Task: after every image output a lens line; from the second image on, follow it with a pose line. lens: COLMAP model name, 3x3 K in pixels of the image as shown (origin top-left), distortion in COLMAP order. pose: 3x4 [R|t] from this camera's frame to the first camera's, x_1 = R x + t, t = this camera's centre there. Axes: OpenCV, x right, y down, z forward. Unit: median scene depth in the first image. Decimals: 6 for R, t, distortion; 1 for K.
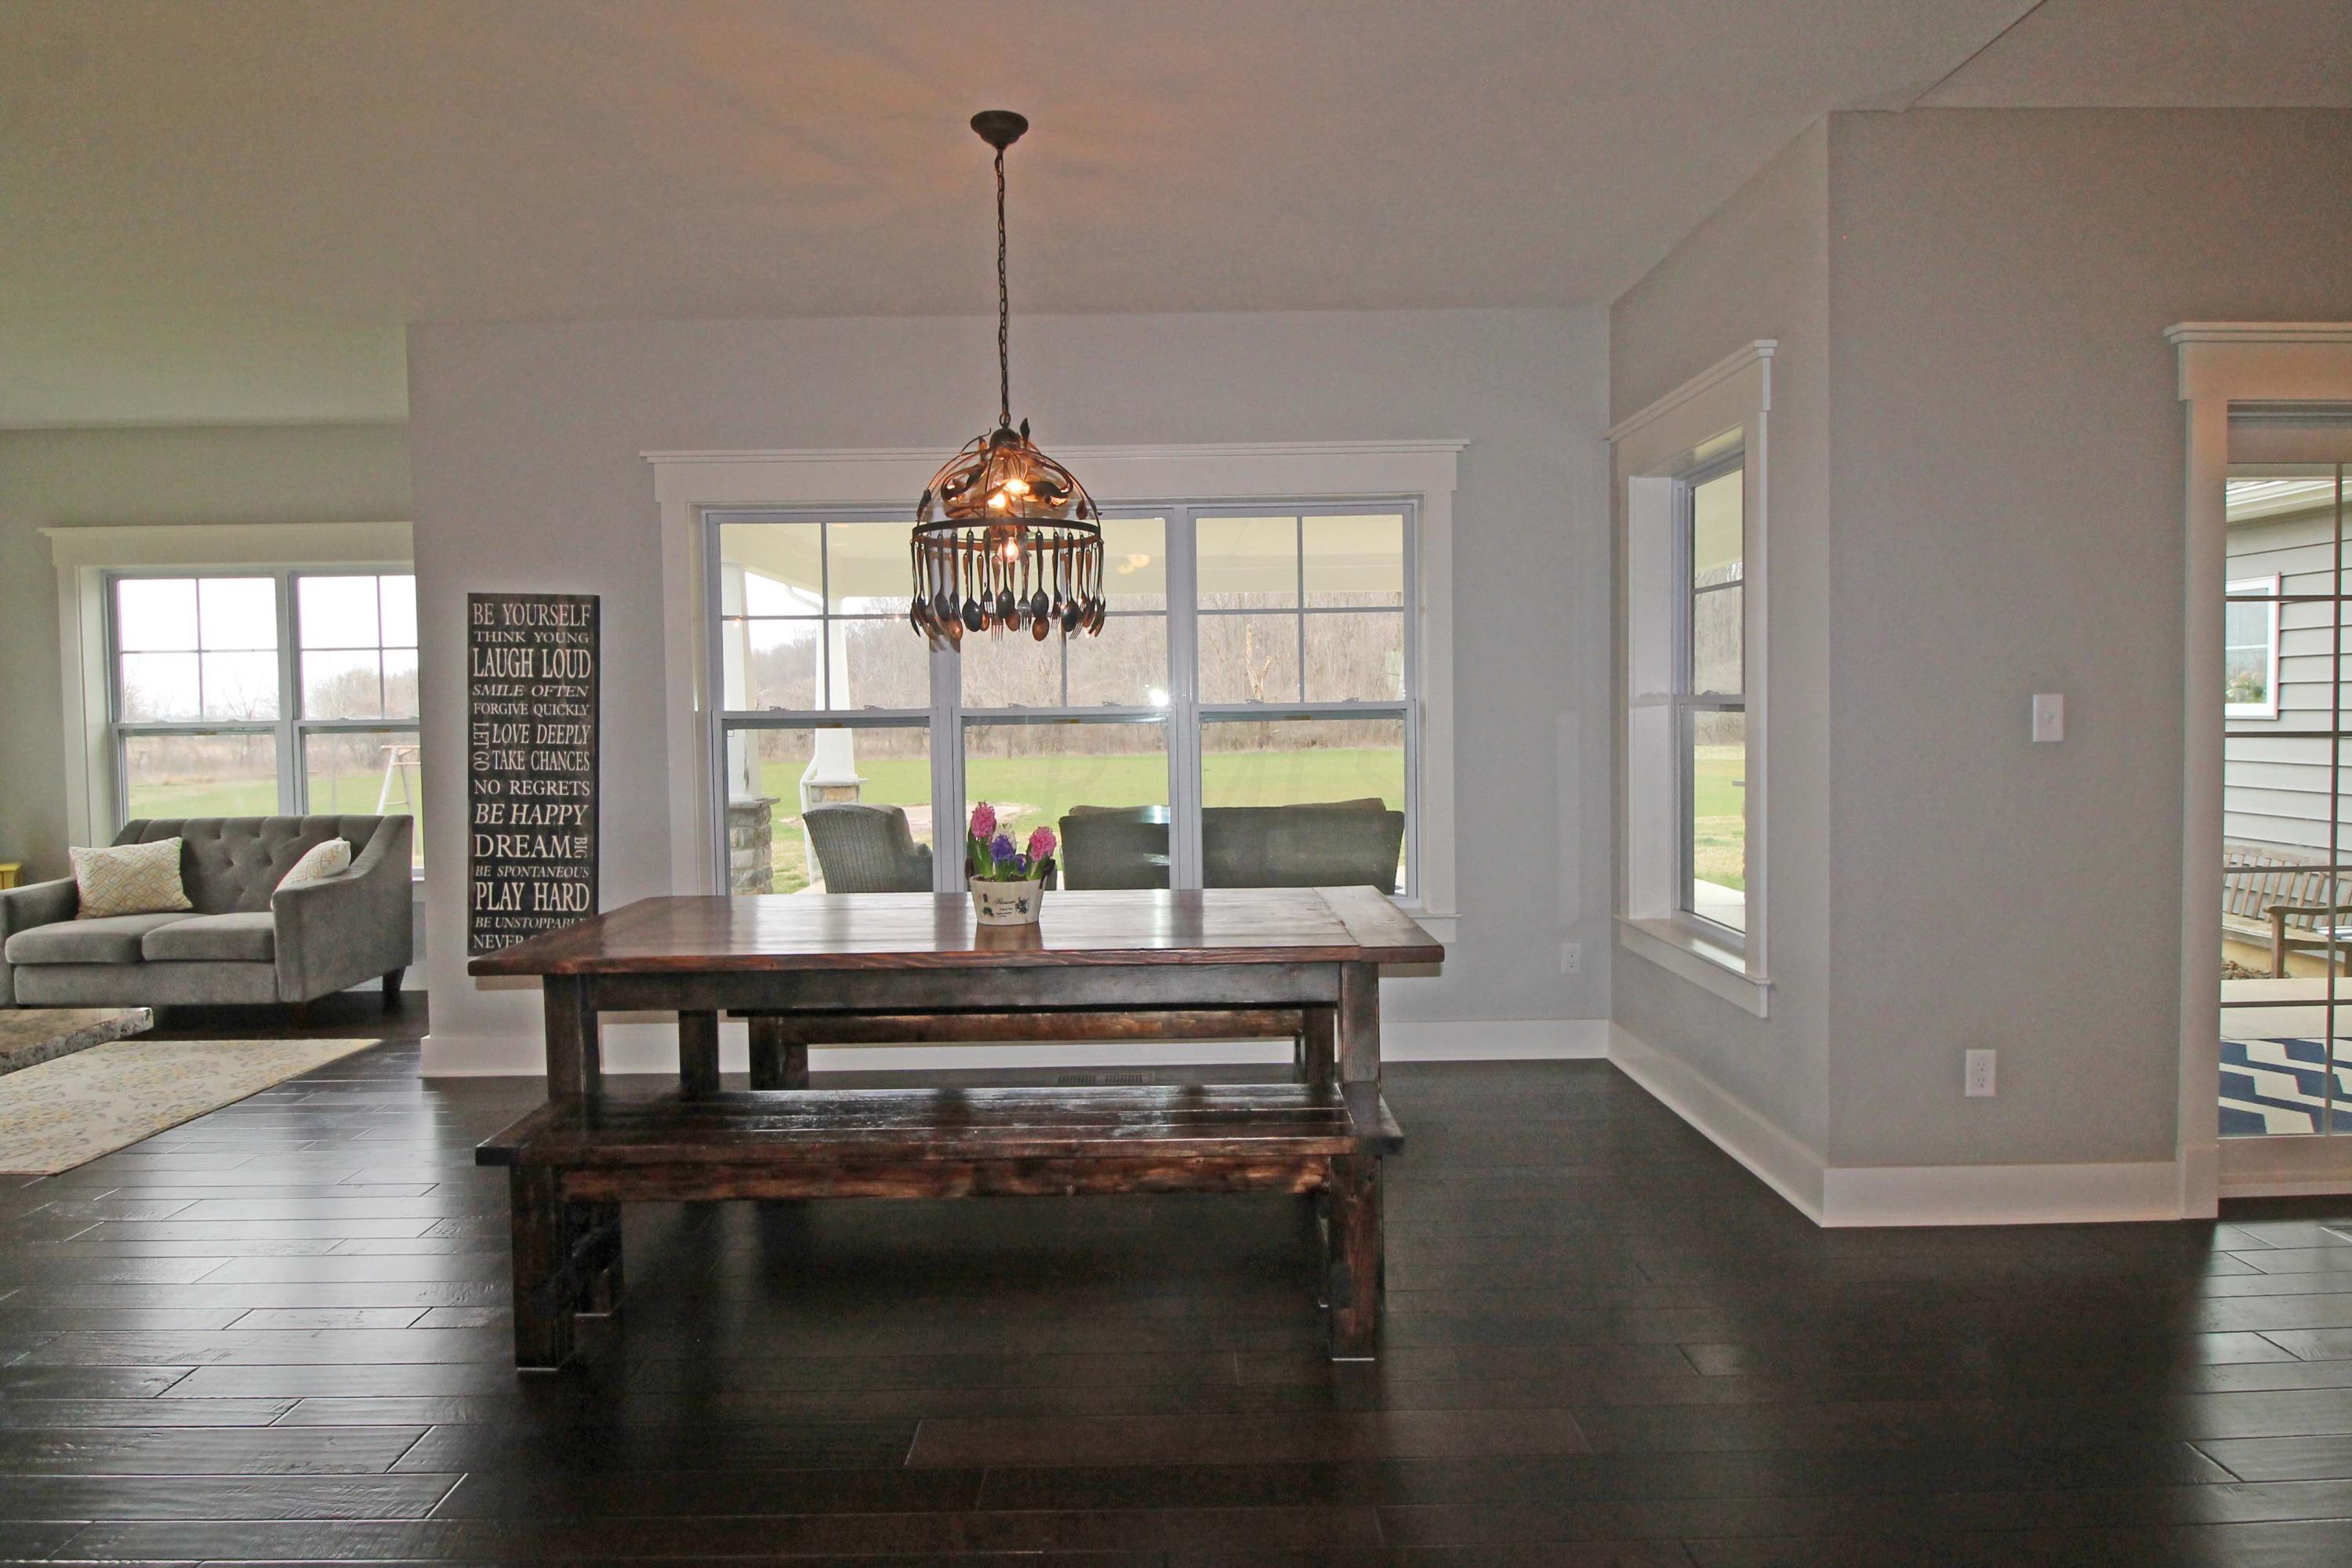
lens RADIAL K [[1274.5, 0, 1169.1], [0, 1274.5, 757.5], [0, 0, 1]] dist [0.005855, -0.013515]
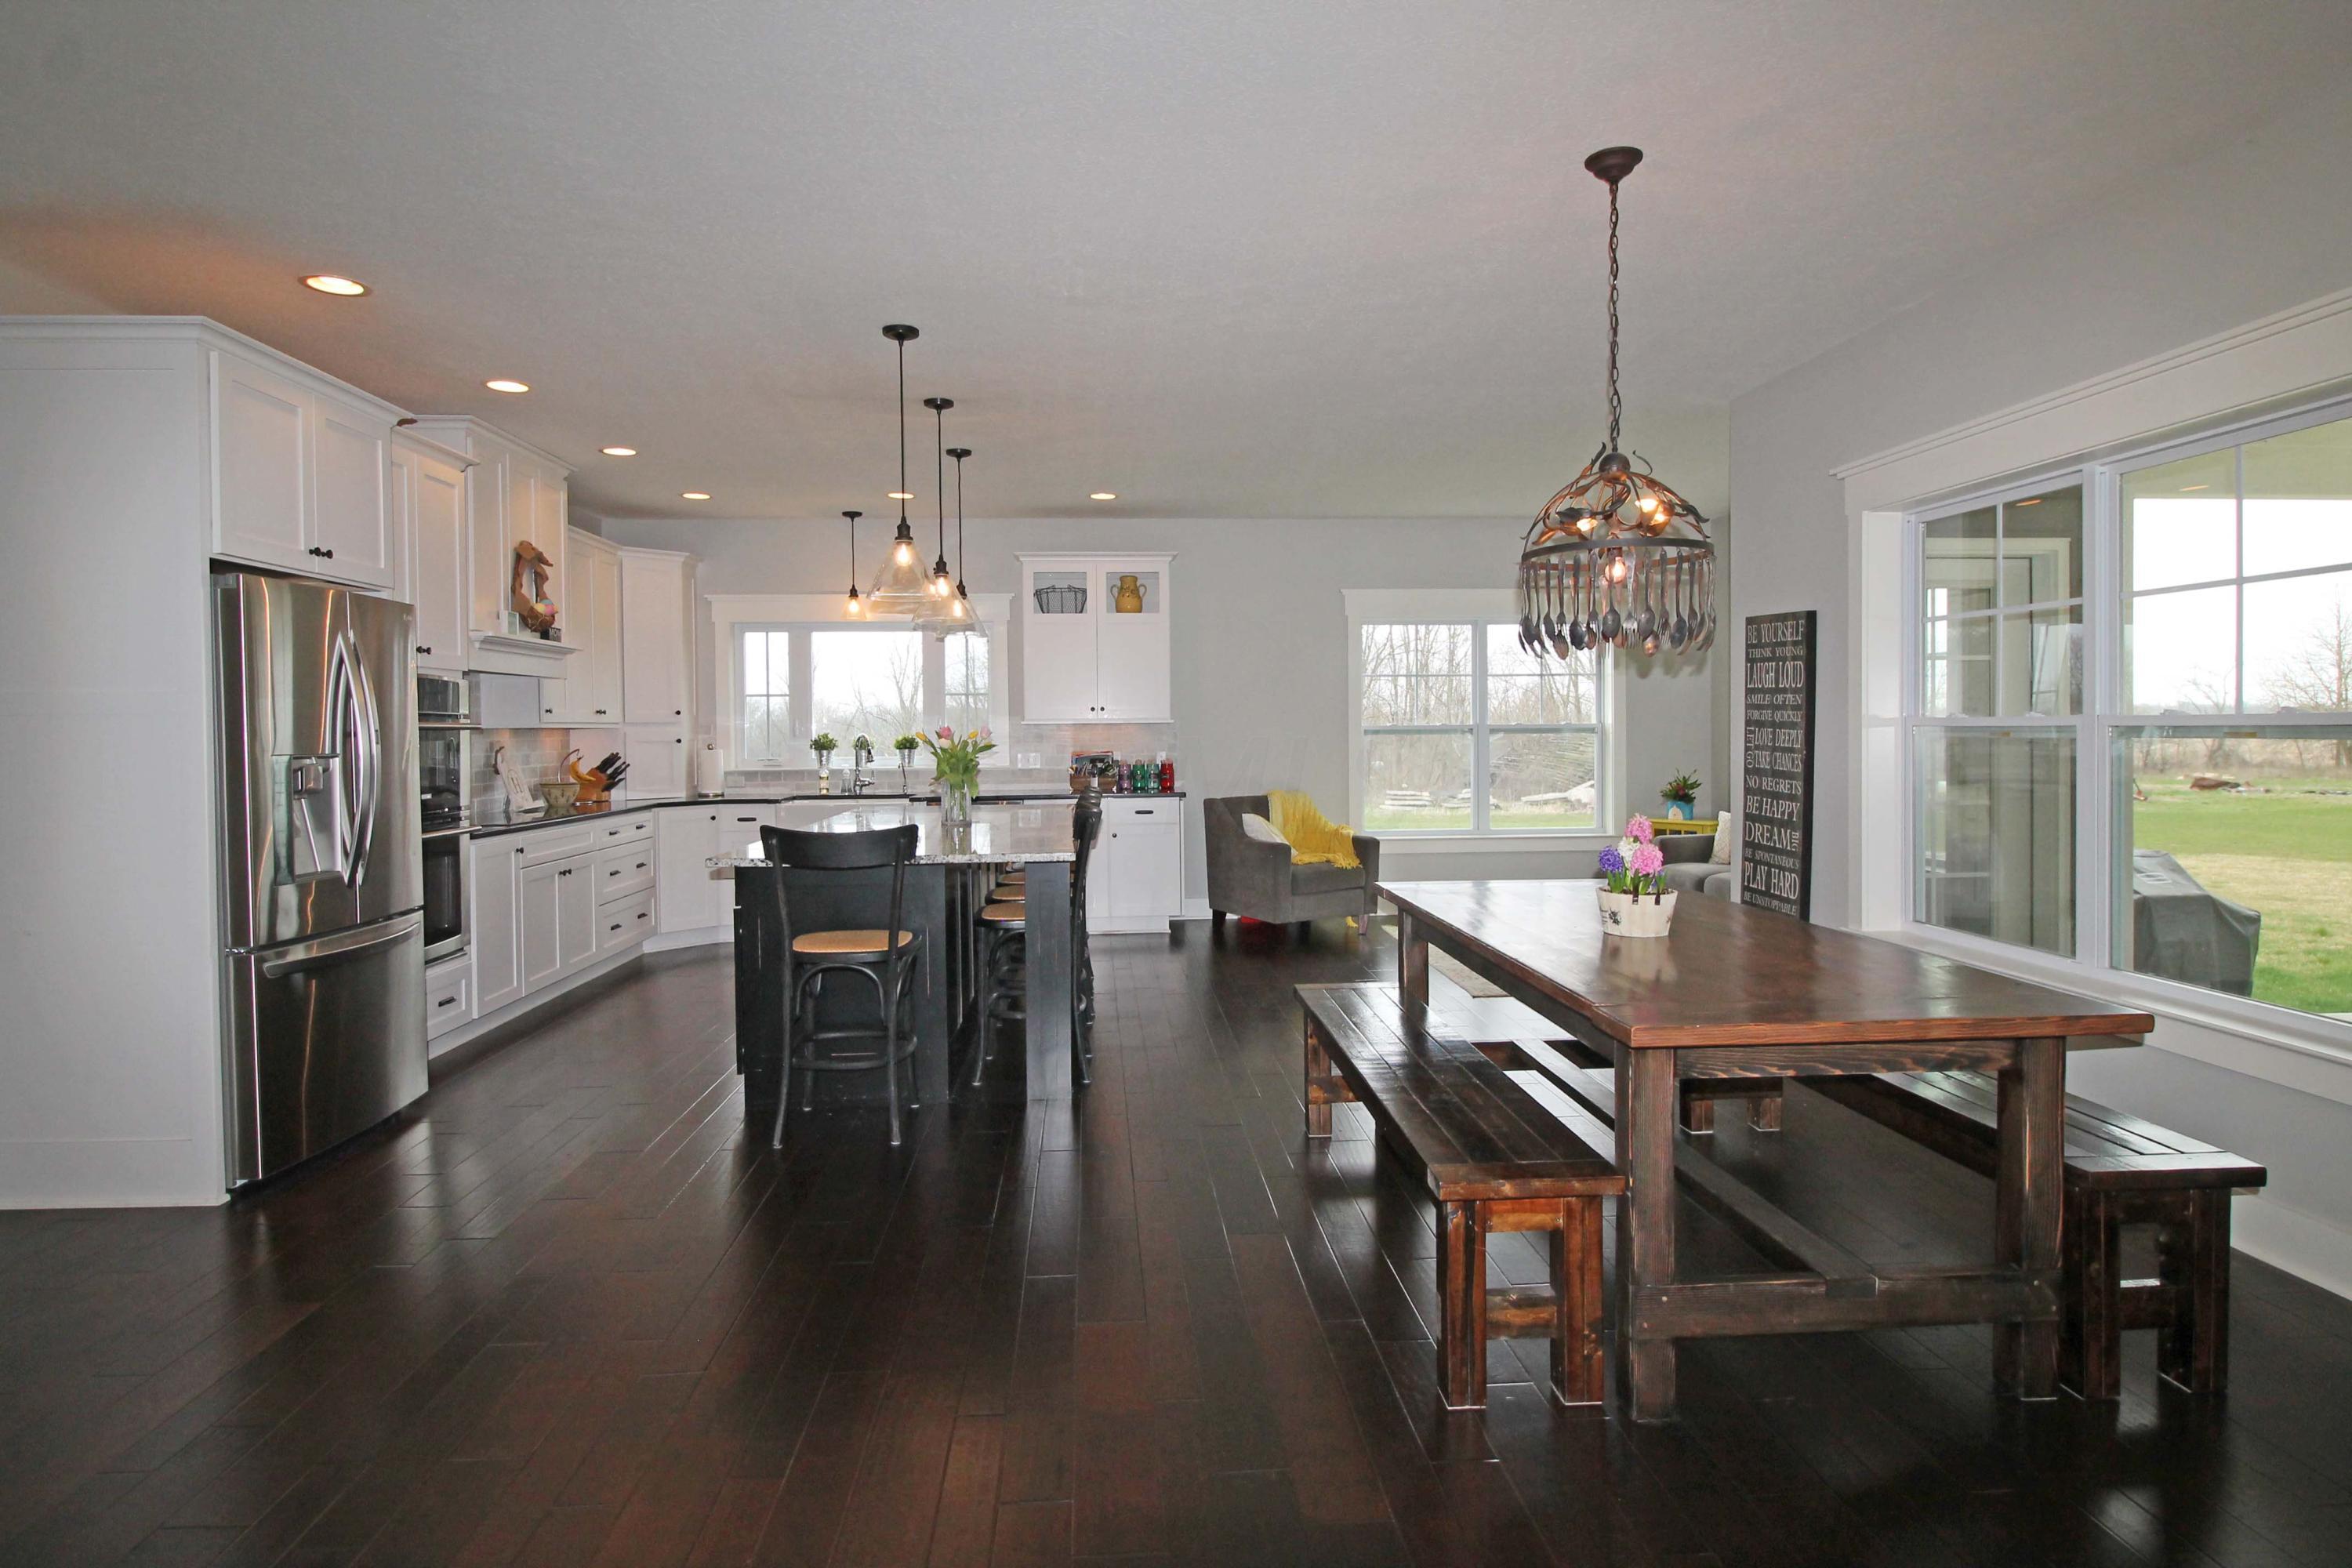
lens RADIAL K [[1274.5, 0, 1168.4], [0, 1274.5, 751.9], [0, 0, 1]] dist [0.005855, -0.013515]
pose [[0.058661, 0.032025, -0.997764, 0.601422], [-0.025414, 0.999209, 0.030577, -0.026362], [0.997954, 0.023563, 0.059429, 0.393897]]
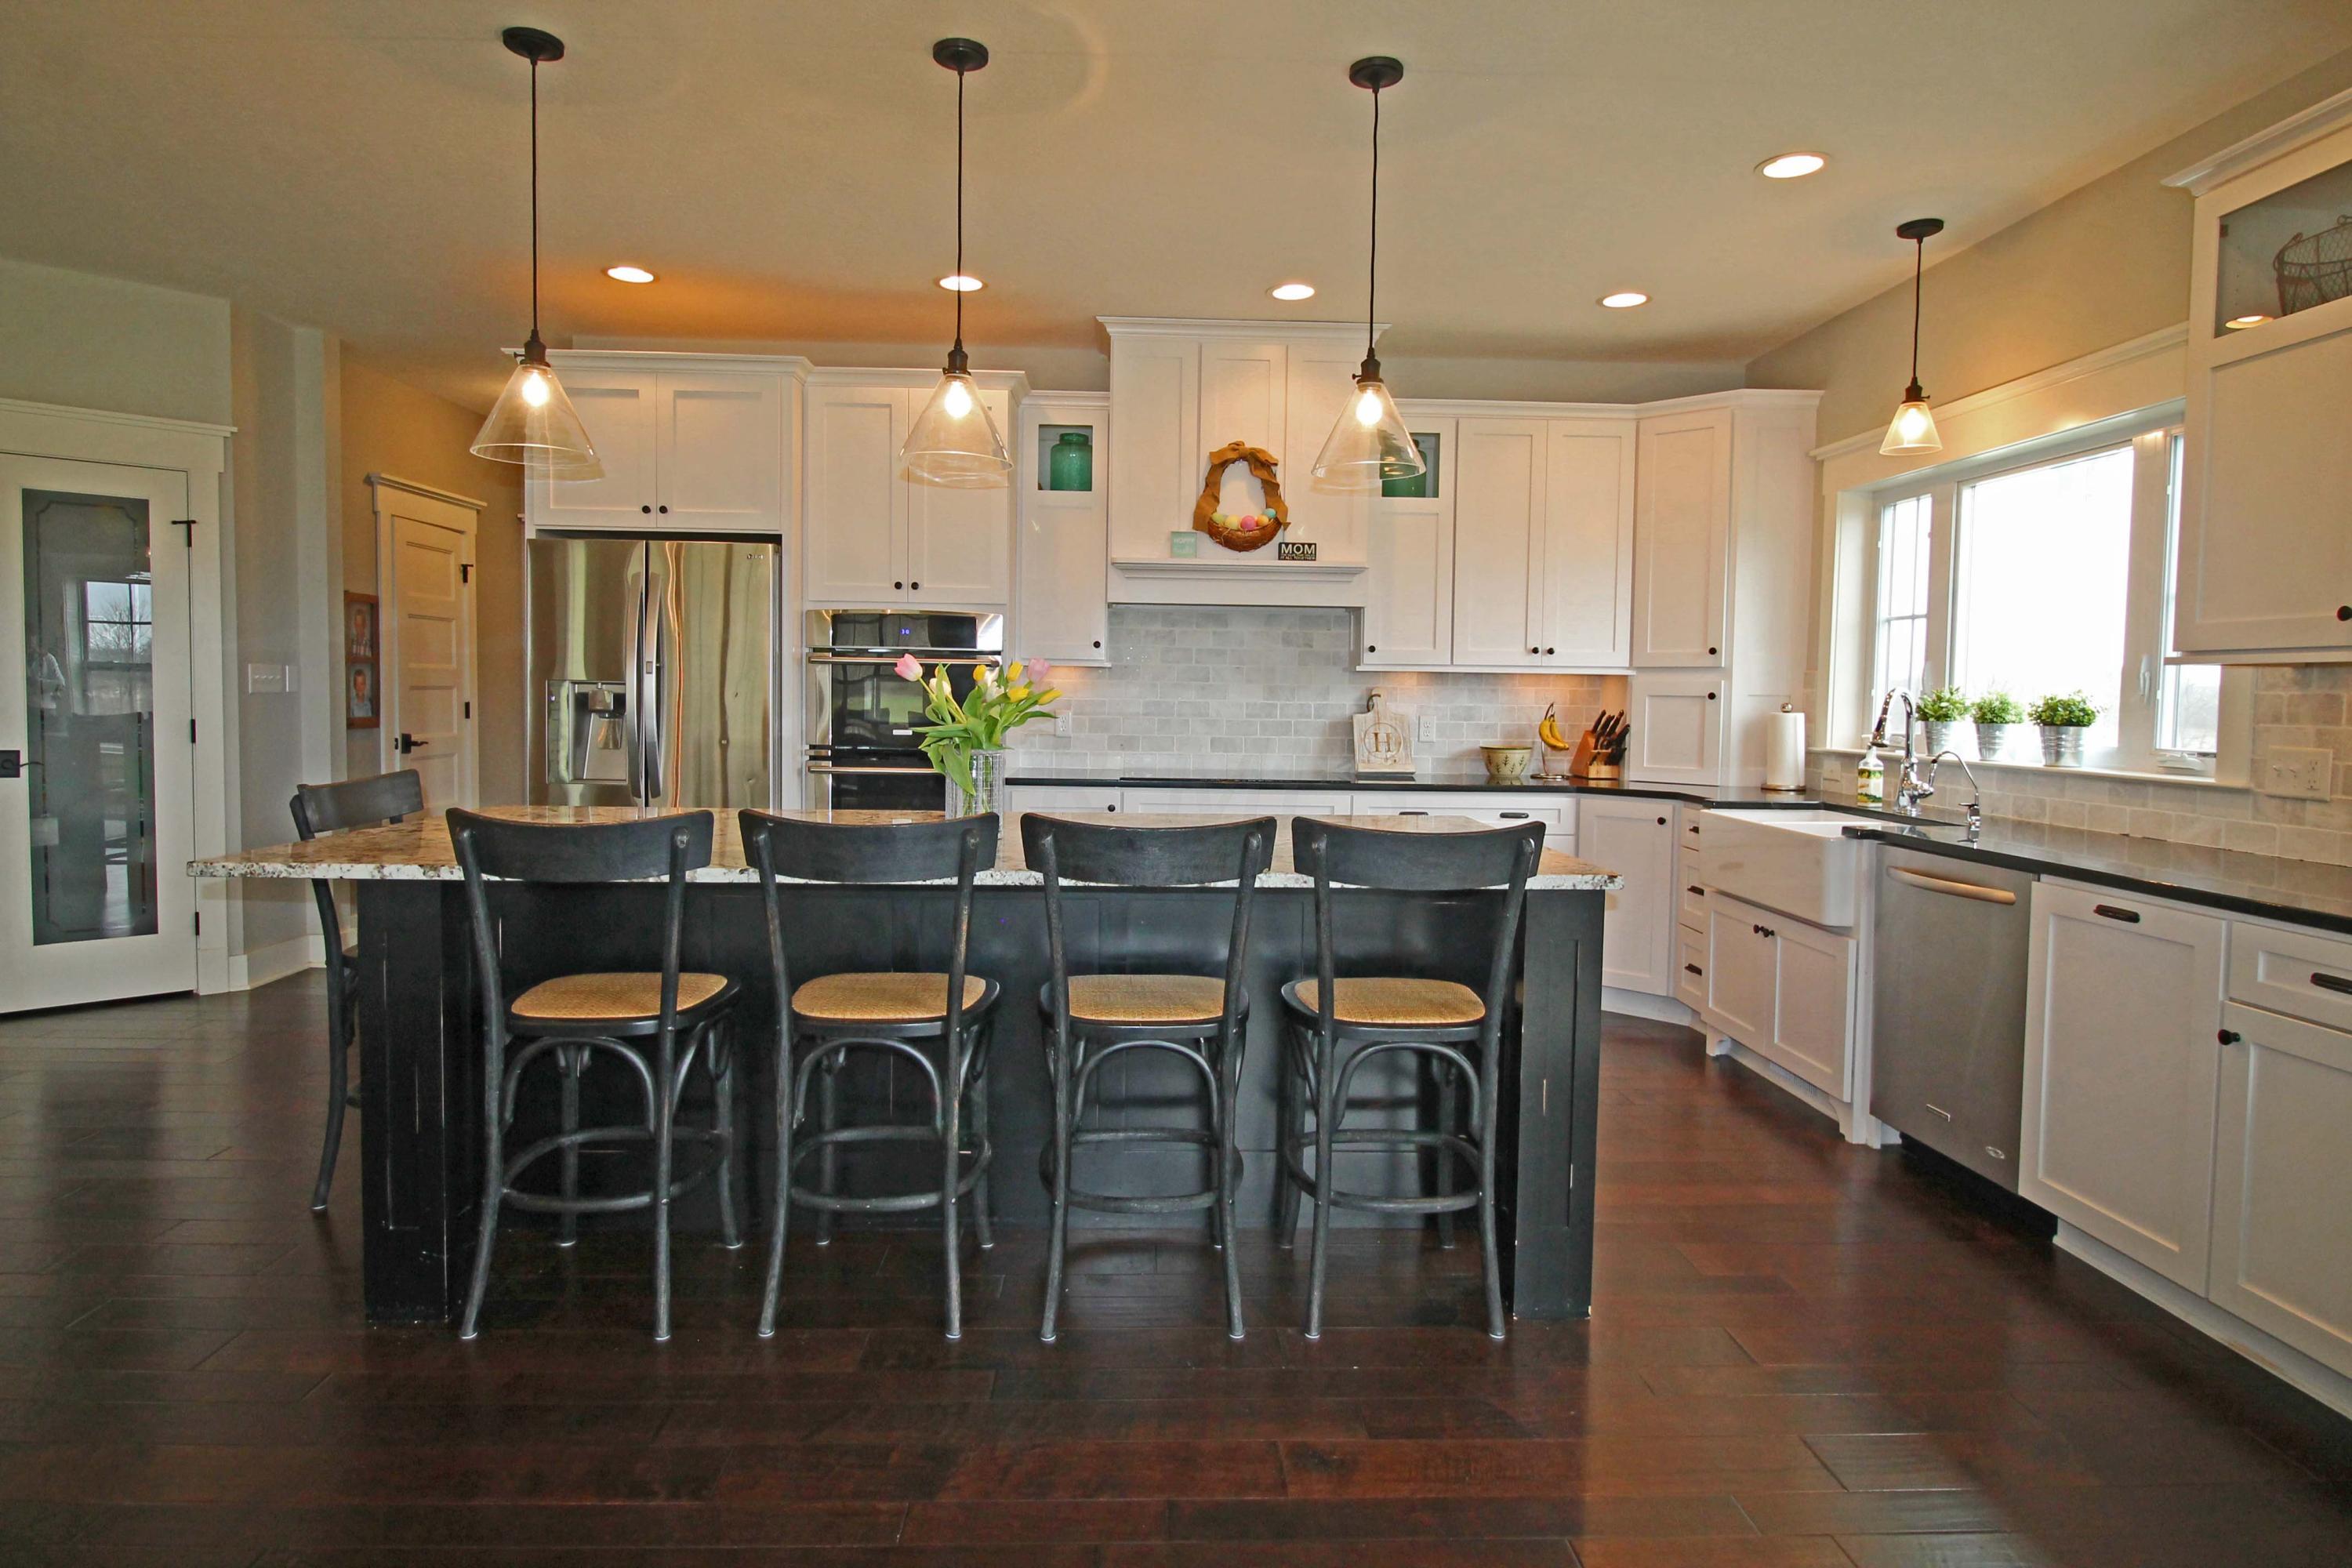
lens RADIAL K [[1274.5, 0, 1175.5], [0, 1274.5, 761.0], [0, 0, 1]] dist [0.005855, -0.013515]
pose [[-0.999261, 0.000404, -0.038434, -0.700737], [-0.003121, 0.995789, 0.091625, -0.014283], [0.038309, 0.091677, -0.995052, 0.917056]]
